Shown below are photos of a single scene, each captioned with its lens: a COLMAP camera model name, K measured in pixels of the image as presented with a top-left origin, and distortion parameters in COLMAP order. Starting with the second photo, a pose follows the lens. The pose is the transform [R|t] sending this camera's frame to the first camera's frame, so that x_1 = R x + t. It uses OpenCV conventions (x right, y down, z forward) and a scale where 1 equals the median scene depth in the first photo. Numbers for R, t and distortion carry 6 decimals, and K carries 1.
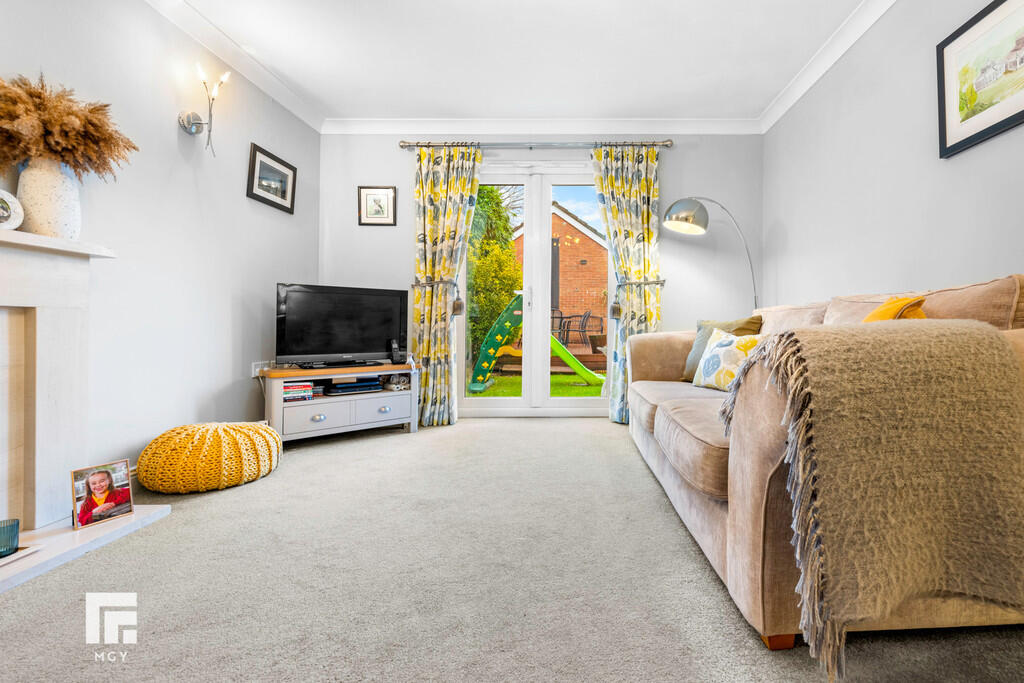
lens RADIAL K [[412.7, 0, 516.8], [0, 412.7, 344.1], [0, 0, 1]] dist [0.003223, 0.000183]
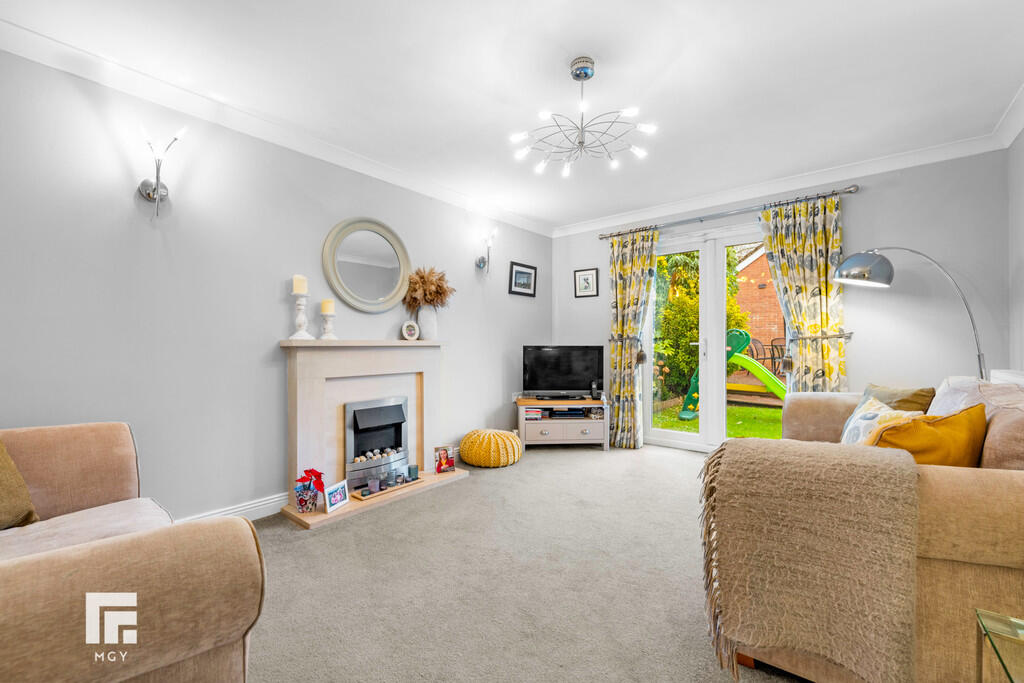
lens RADIAL K [[412.7, 0, 516.8], [0, 412.7, 344.1], [0, 0, 1]] dist [0.003223, 0.000183]
pose [[0.765844, -0.002265, -0.643023, 0.396782], [0.010986, 0.999894, 0.009562, -0.153128], [0.642933, -0.014387, 0.765787, -0.228171]]
